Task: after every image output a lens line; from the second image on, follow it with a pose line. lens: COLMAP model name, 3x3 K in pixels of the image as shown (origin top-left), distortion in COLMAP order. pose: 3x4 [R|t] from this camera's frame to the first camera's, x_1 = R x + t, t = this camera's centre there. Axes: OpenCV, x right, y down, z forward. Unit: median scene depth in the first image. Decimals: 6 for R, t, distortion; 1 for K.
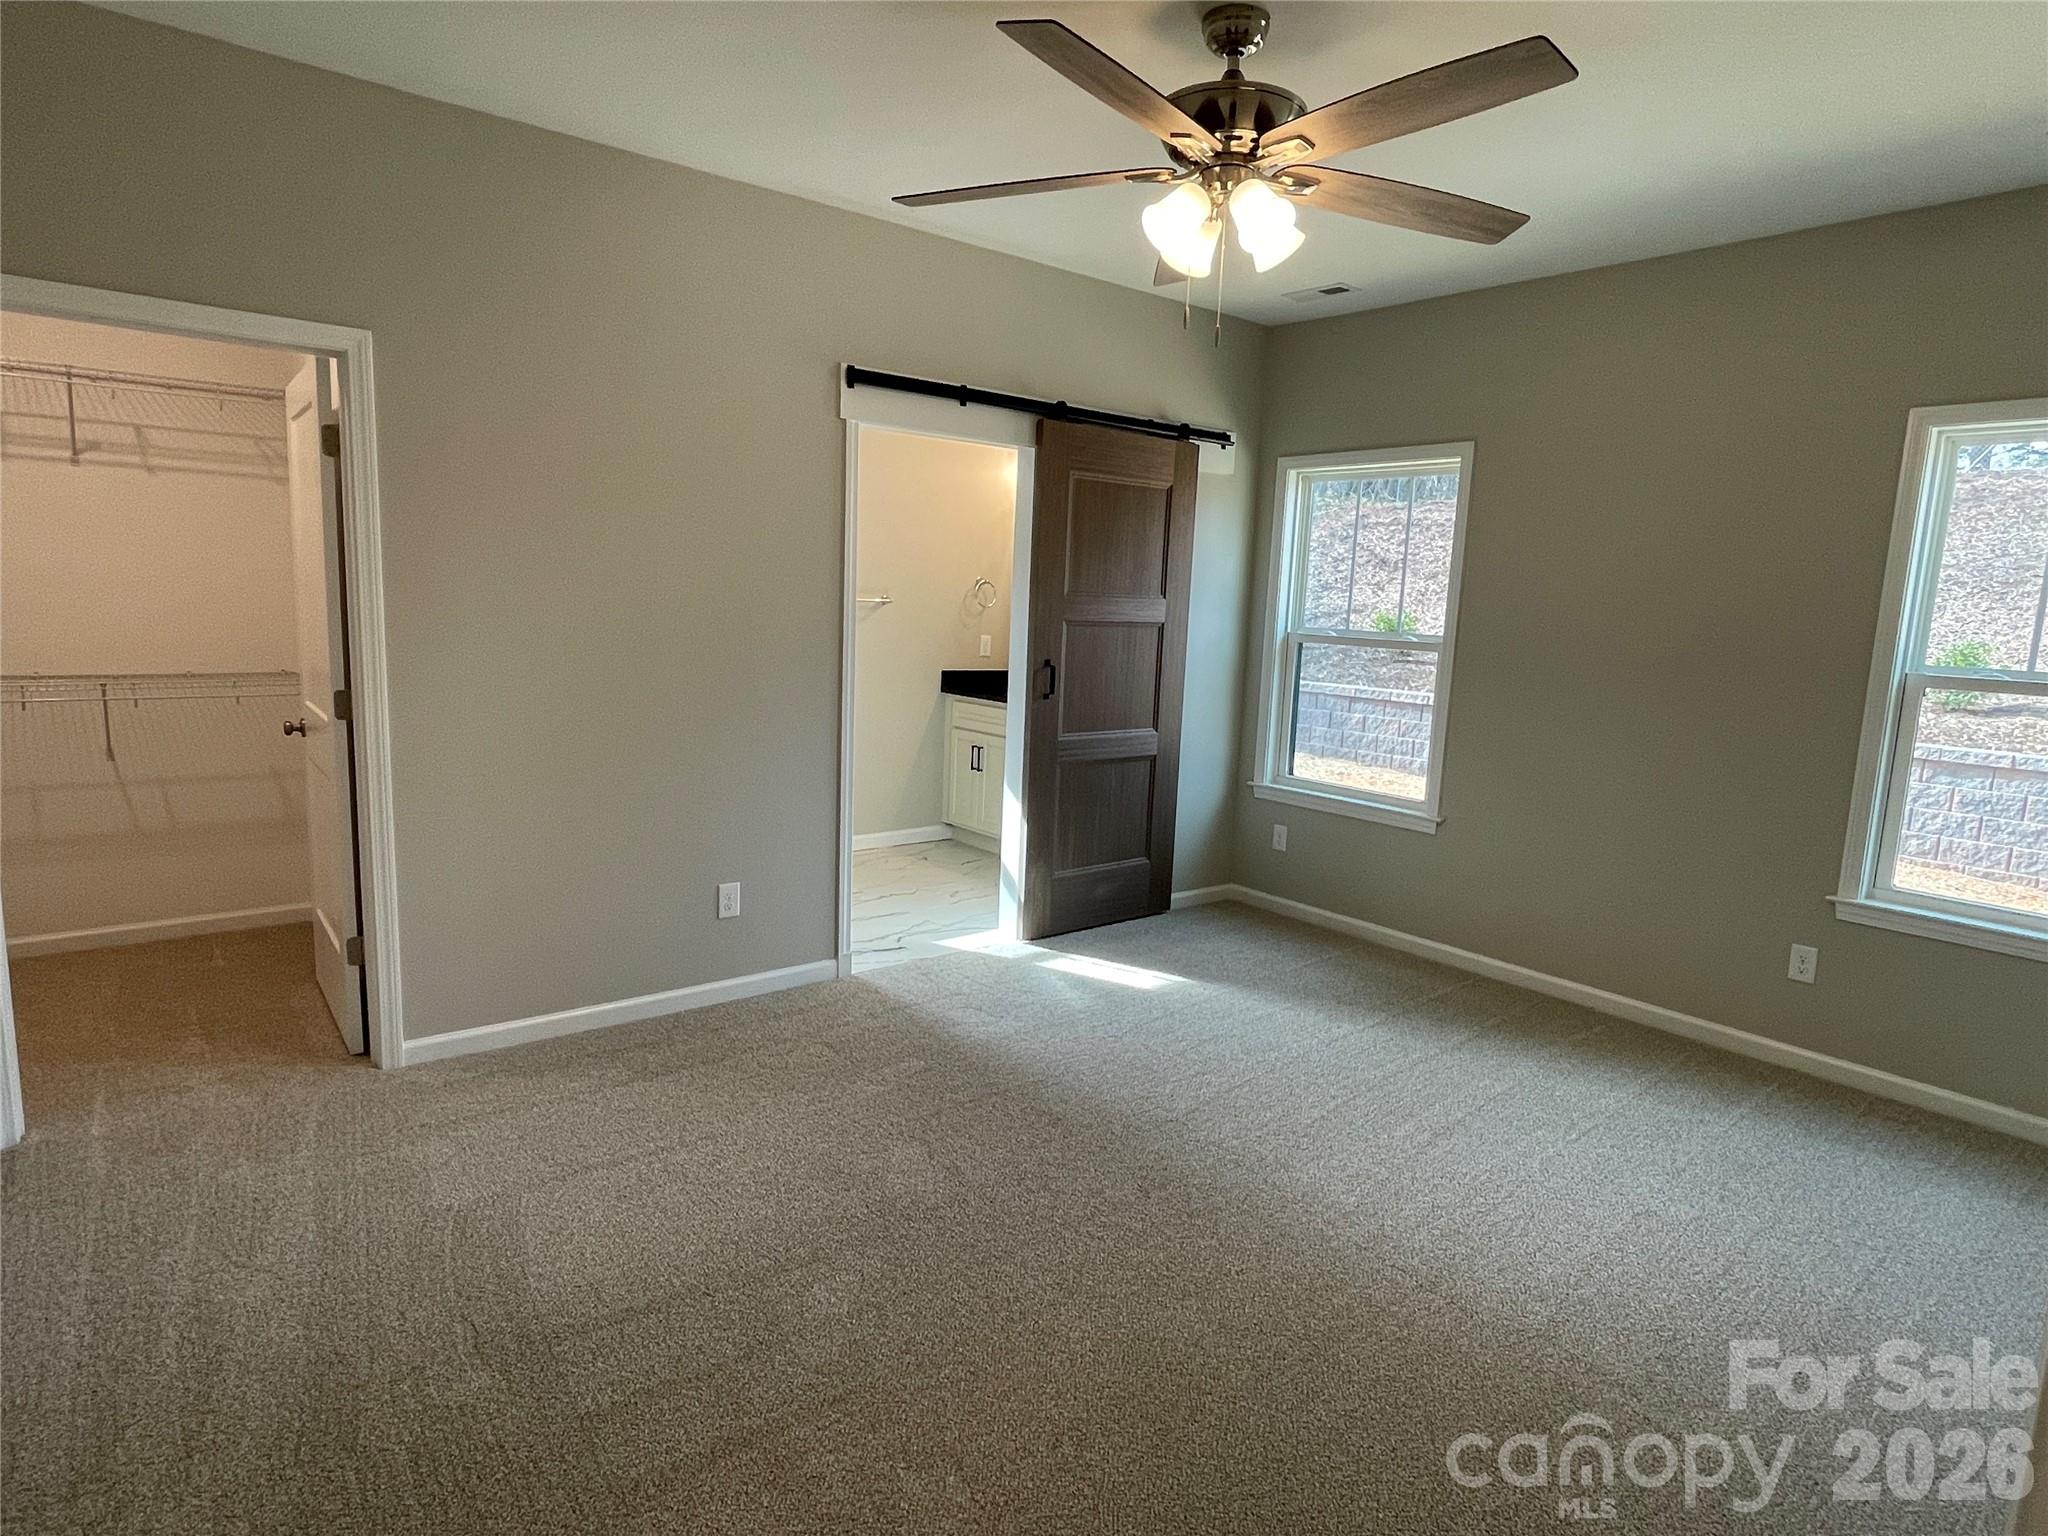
lens RADIAL K [[1145.0, 0, 1027.8], [0, 1145.0, 770.9], [0, 0, 1]] dist [-0.004944, -0.002274]
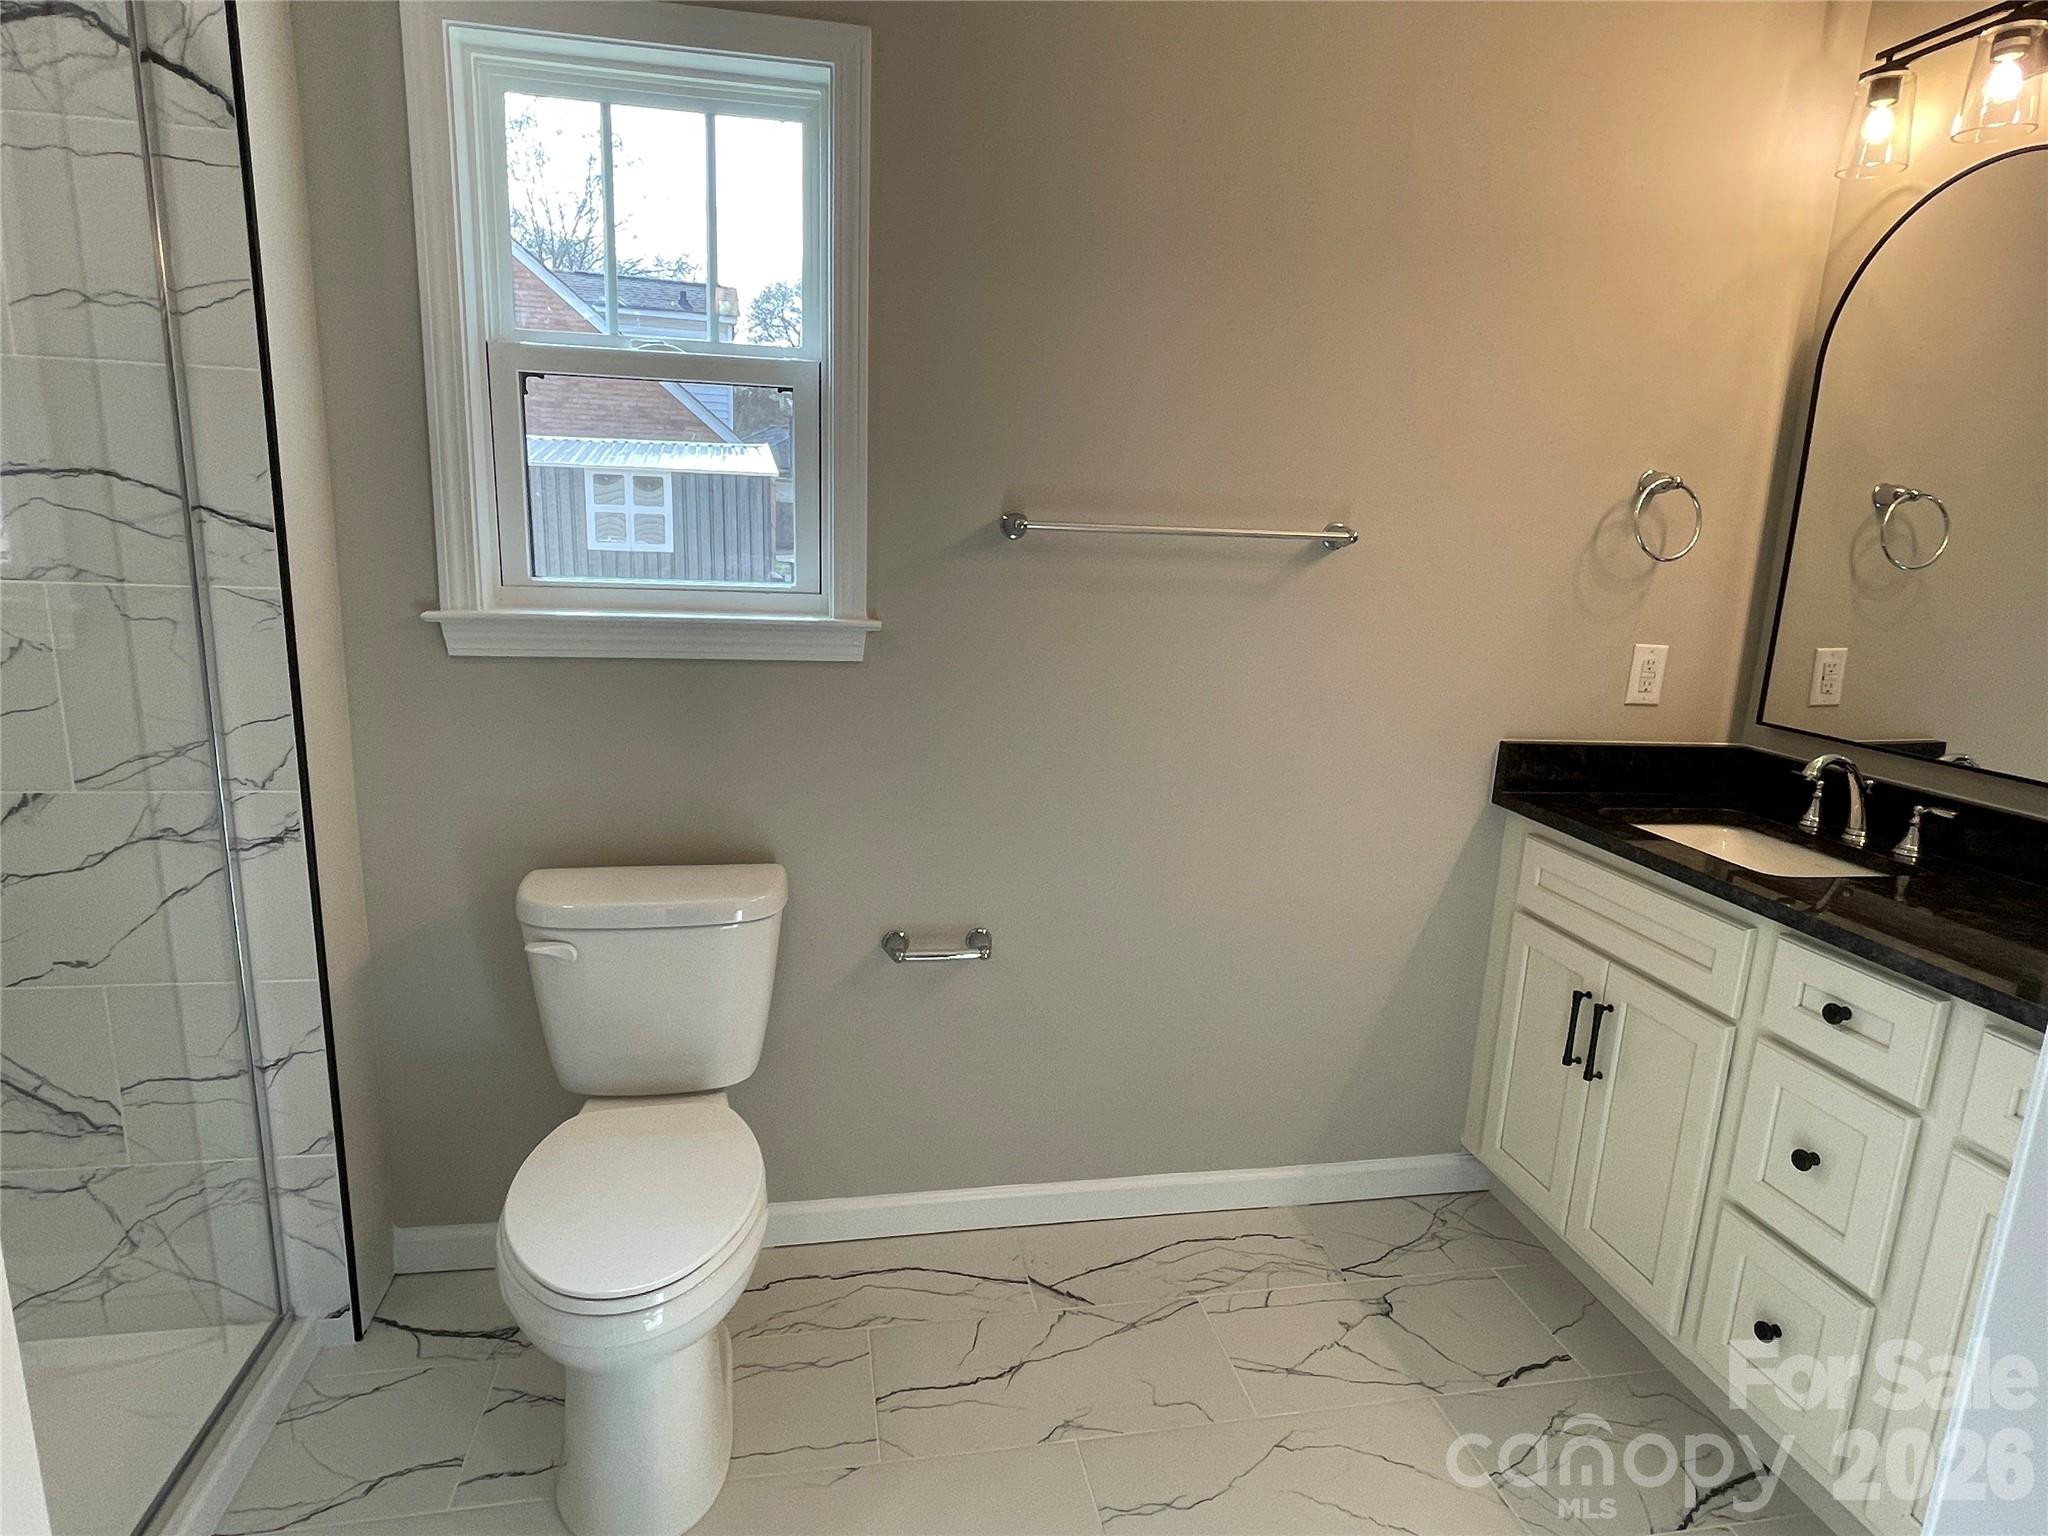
lens RADIAL K [[1148.0, 0, 1024.8], [0, 1148.0, 775.3], [0, 0, 1]] dist [-0.005238, -0.002458]
pose [[0.881225, 0.095912, -0.462864, -0.033510], [-0.077197, 0.995253, 0.059258, -0.071748], [0.466351, -0.016488, 0.884446, 0.516599]]
